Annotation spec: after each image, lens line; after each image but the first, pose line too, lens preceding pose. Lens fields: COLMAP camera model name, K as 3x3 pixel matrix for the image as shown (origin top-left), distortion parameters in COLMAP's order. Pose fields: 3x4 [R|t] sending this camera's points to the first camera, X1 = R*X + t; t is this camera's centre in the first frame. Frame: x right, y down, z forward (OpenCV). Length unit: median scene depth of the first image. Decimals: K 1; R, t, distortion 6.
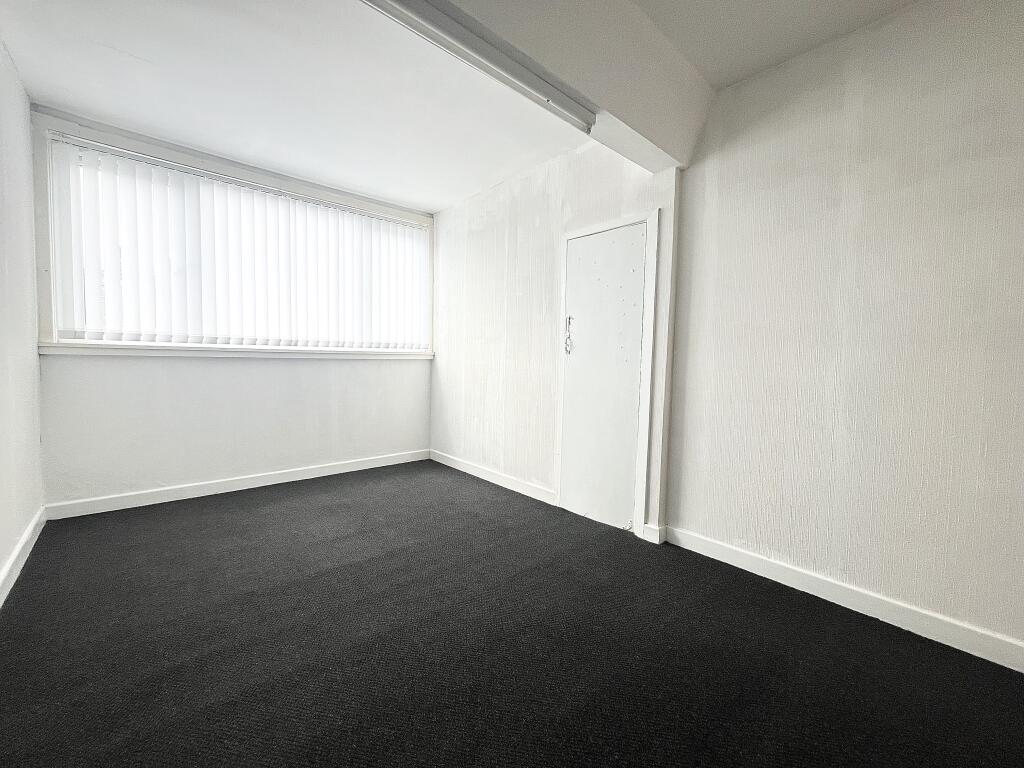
lens RADIAL K [[422.8, 0, 512.6], [0, 422.8, 379.4], [0, 0, 1]] dist [0.001275, 0.000028]
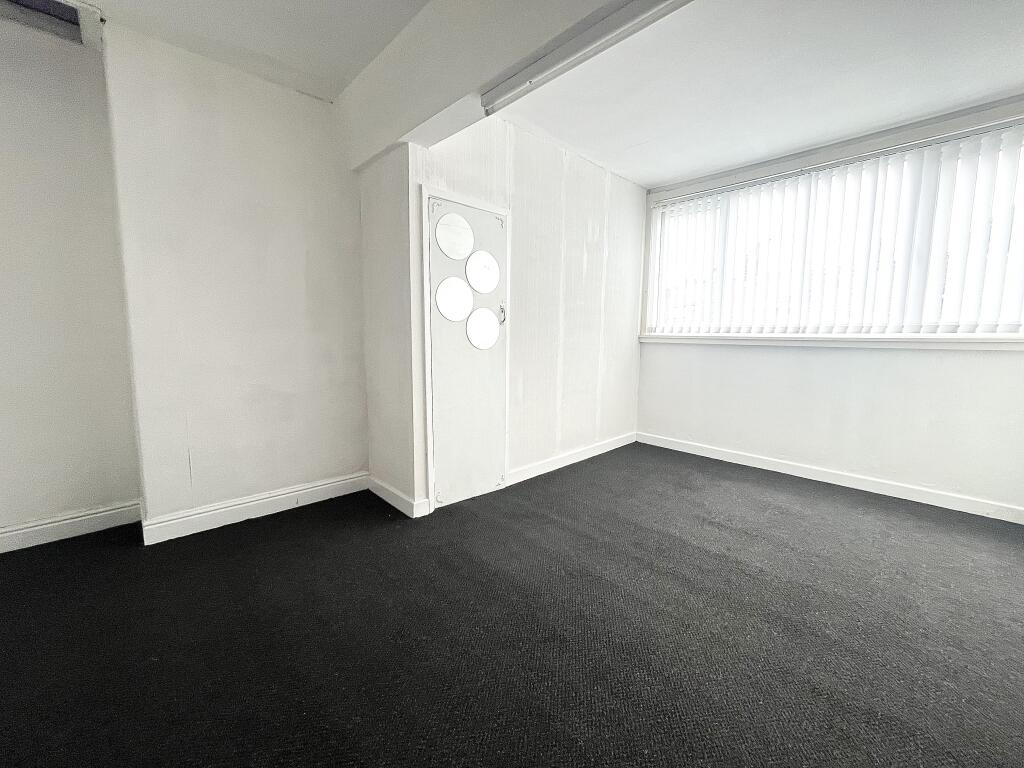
lens RADIAL K [[409.8, 0, 513.4], [0, 409.8, 381.8], [0, 0, 1]] dist [-0.002886, -0.000663]
pose [[0.040125, 0.090715, -0.995068, 0.383023], [-0.064587, 0.994023, 0.088015, -0.010882], [0.997105, 0.060737, 0.045745, 0.338775]]
